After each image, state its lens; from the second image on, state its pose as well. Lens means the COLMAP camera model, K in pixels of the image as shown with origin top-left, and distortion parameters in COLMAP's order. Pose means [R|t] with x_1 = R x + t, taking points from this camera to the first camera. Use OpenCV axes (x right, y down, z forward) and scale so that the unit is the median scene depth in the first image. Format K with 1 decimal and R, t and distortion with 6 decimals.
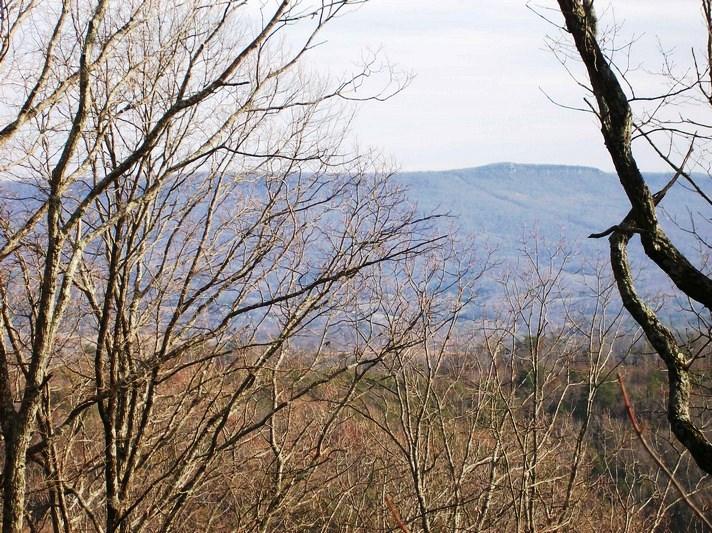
lens RADIAL K [[2171.3, 0, 351.8], [0, 2171.3, 261.2], [0, 0, 1]] dist [0.116044, 0.000000]
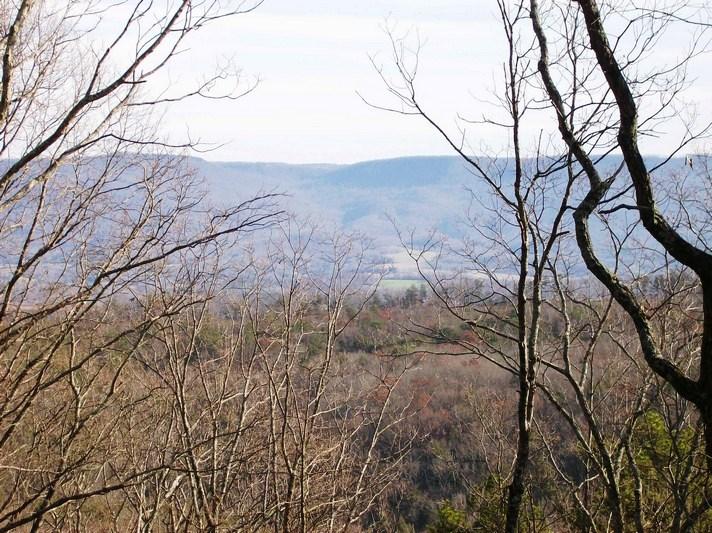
lens RADIAL K [[1785.2, 0, 348.8], [0, 1785.2, 266.2], [0, 0, 1]] dist [0.005017, 0.000000]
pose [[0.980744, 0.006130, 0.195200, -0.128946], [-0.009611, 0.999811, 0.016888, 0.002056], [-0.195060, -0.018439, 0.980618, 0.010282]]
